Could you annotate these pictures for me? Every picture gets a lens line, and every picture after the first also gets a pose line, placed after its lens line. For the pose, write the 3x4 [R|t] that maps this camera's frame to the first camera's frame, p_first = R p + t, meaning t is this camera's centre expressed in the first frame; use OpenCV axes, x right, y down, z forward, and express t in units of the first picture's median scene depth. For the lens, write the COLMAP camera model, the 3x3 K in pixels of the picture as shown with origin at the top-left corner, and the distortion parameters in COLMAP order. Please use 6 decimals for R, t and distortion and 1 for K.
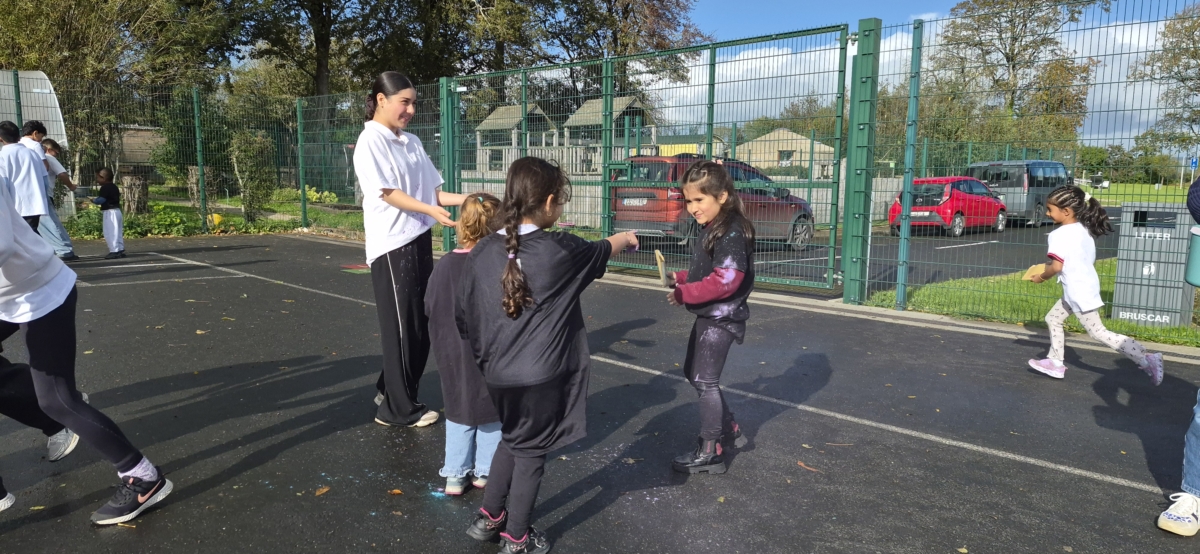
lens RADIAL K [[860.8, 0, 587.4], [0, 860.8, 278.5], [0, 0, 1]] dist [0.070556, -0.092285]
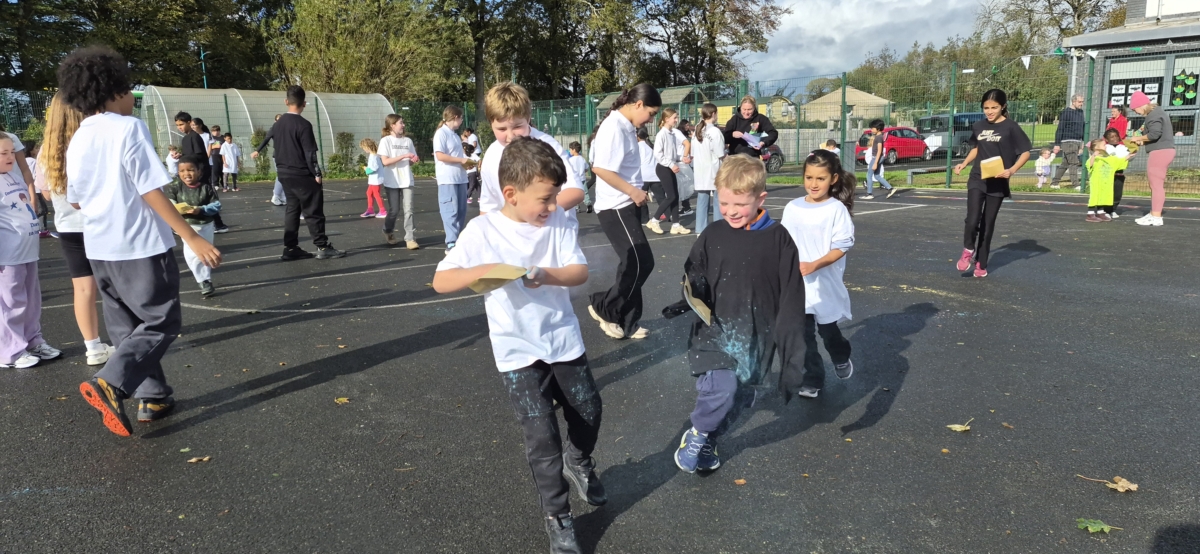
lens RADIAL K [[860.8, 0, 587.4], [0, 860.8, 278.5], [0, 0, 1]] dist [0.070556, -0.092285]
pose [[0.991466, -0.017622, -0.129169, 0.019665], [0.023877, 0.998608, 0.047037, 0.023971], [0.128161, -0.049720, 0.990506, -0.224194]]
